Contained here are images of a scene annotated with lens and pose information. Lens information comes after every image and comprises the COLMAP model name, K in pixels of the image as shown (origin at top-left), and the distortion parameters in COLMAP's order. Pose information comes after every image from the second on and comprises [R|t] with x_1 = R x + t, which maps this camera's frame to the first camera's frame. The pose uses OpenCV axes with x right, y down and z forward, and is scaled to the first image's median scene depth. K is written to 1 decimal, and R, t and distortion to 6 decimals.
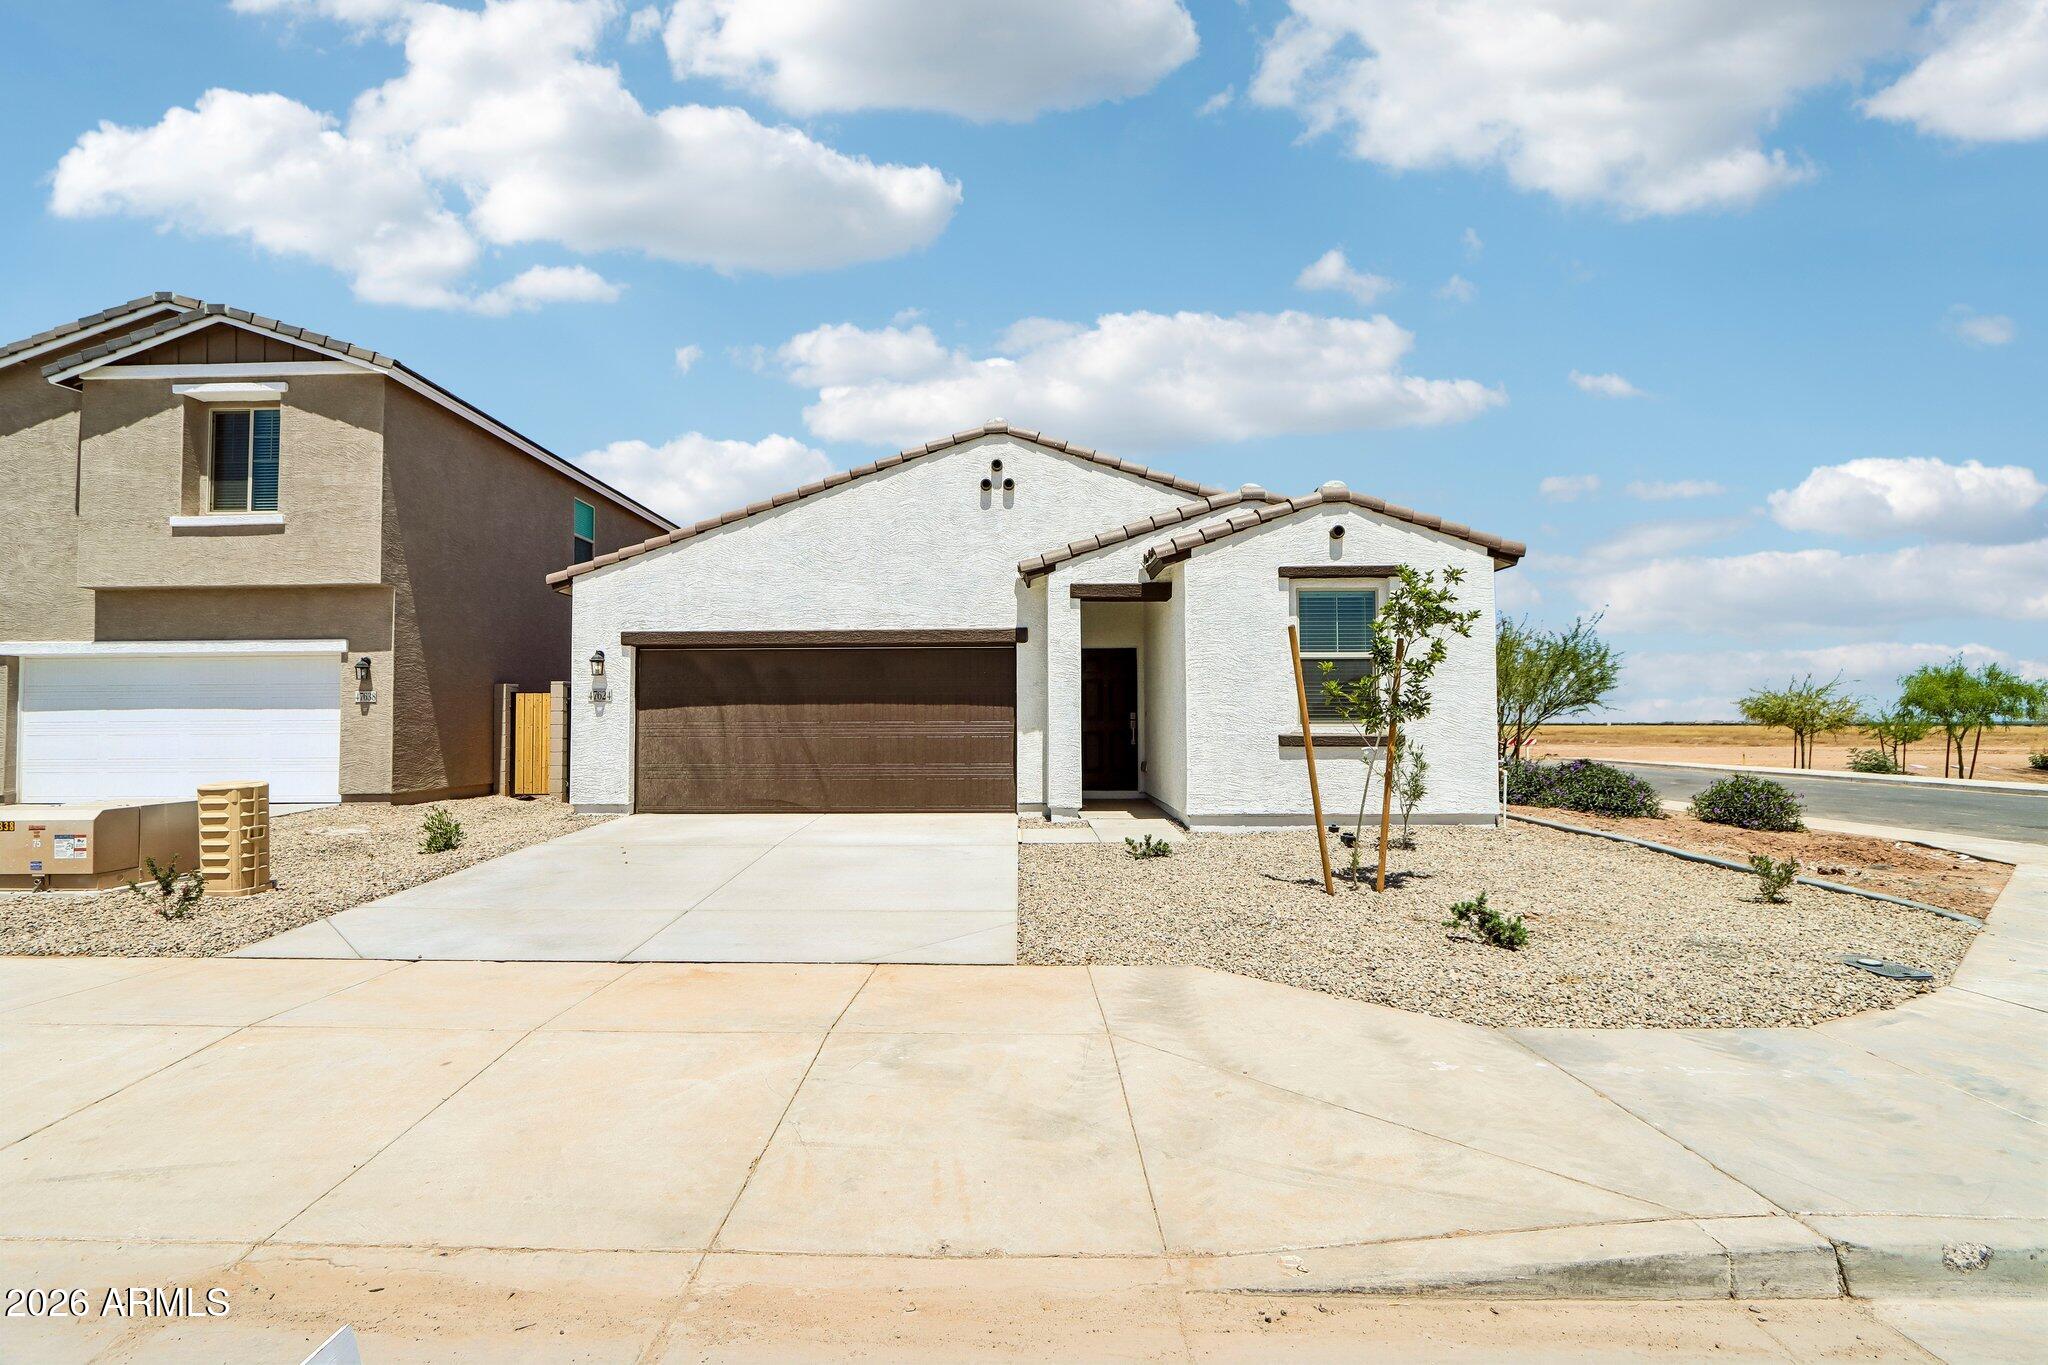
lens RADIAL K [[937.5, 0, 1003.1], [0, 937.5, 687.5], [0, 0, 1]] dist [-0.014505, 0.002452]
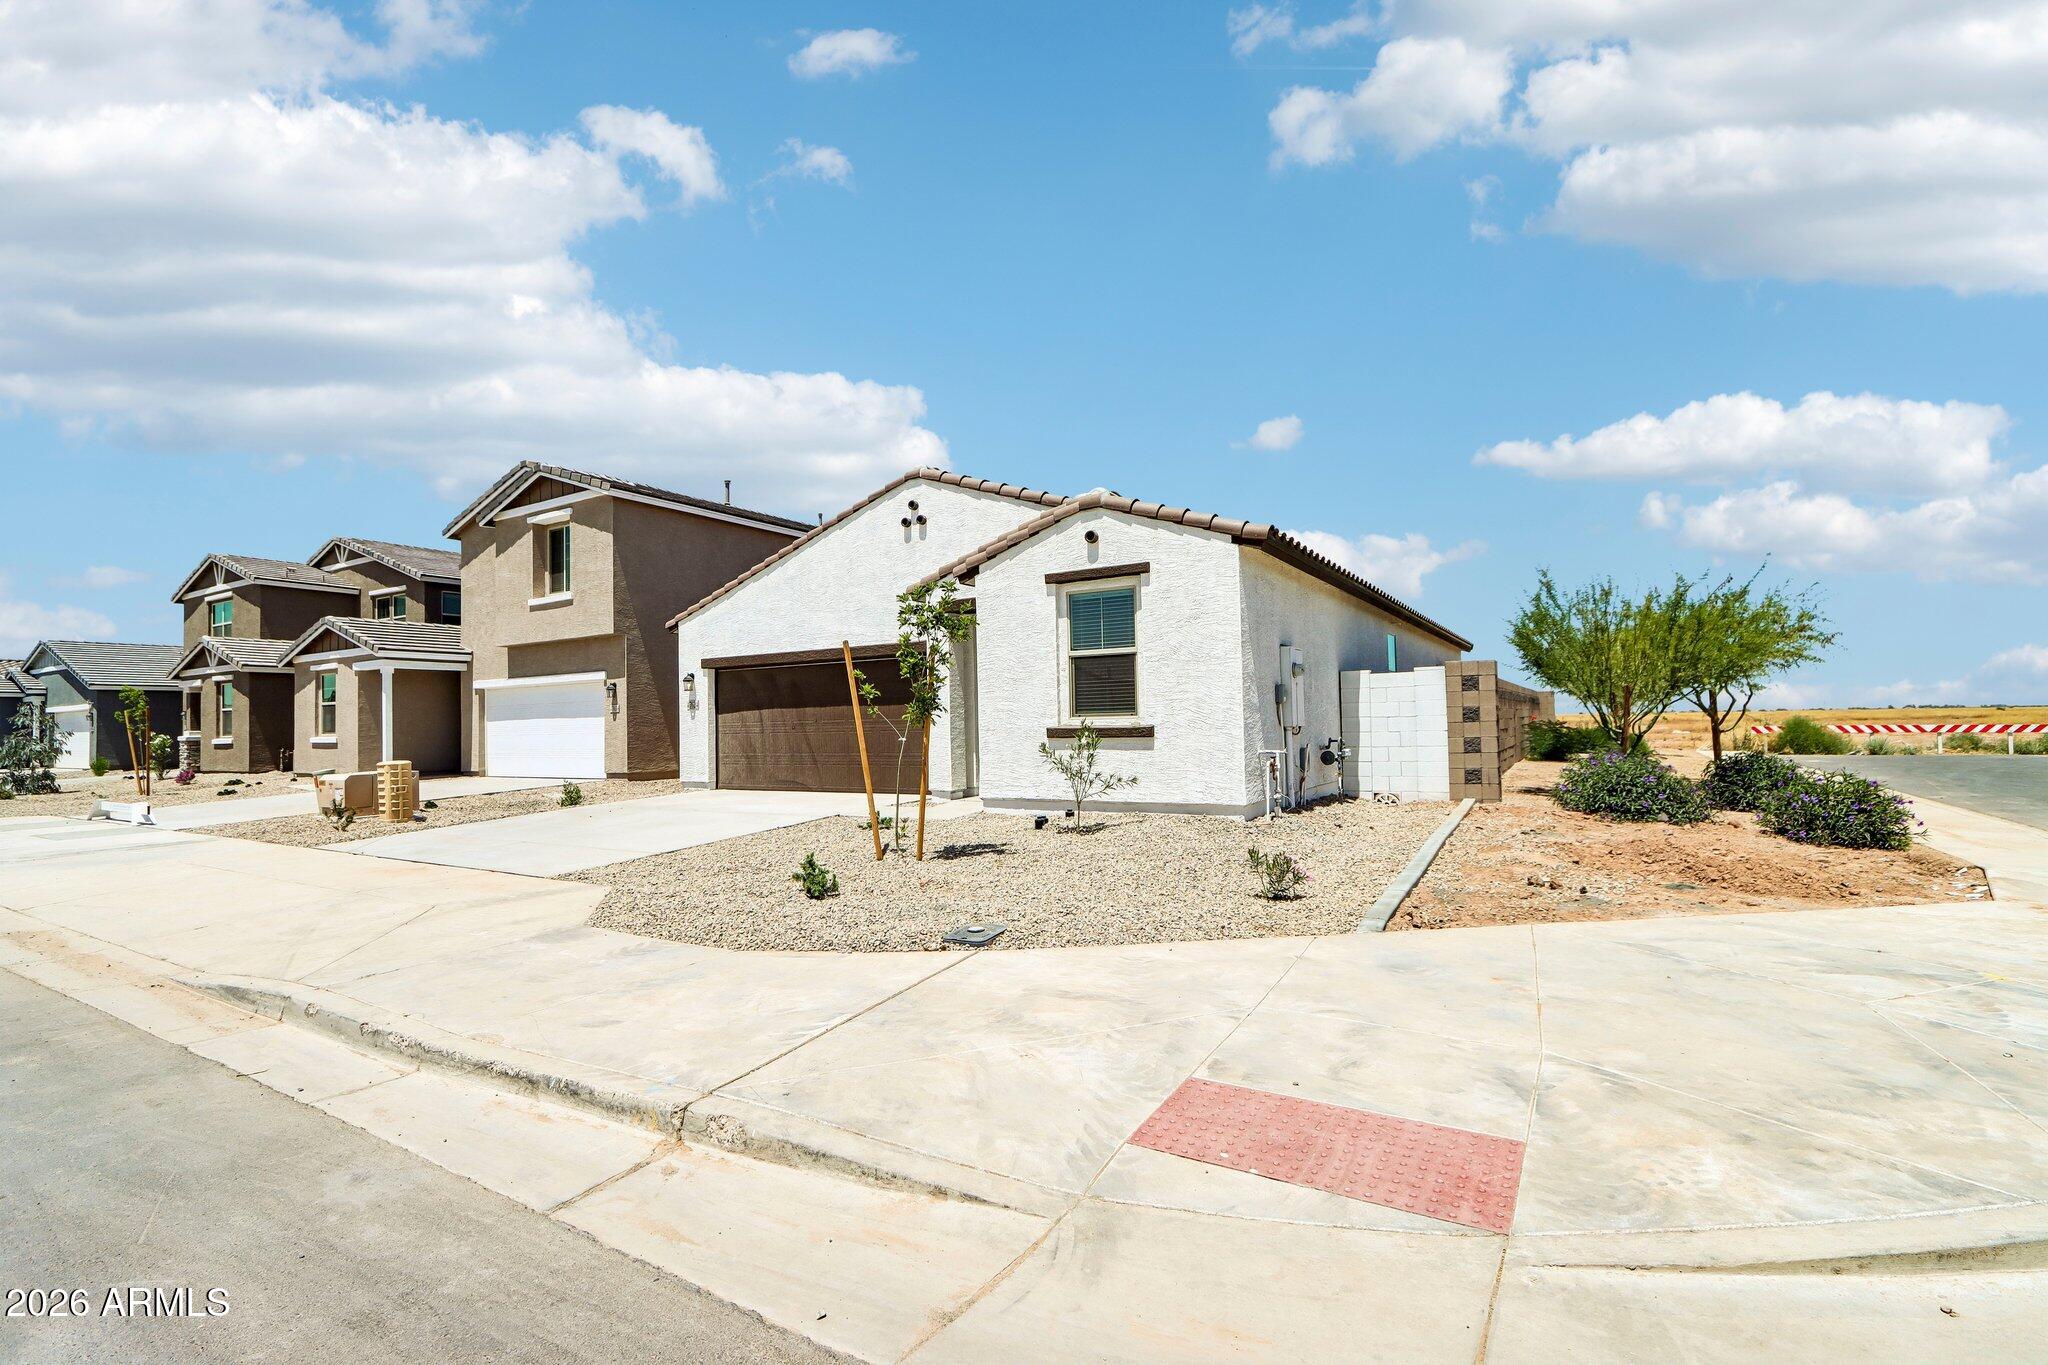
lens RADIAL K [[937.5, 0, 1004.7], [0, 937.5, 688.2], [0, 0, 1]] dist [-0.014505, 0.002452]
pose [[0.860158, -0.033116, -0.508951, 0.701921], [0.036638, 0.999324, -0.003103, 0.005254], [0.508709, -0.015978, 0.860790, 0.022730]]
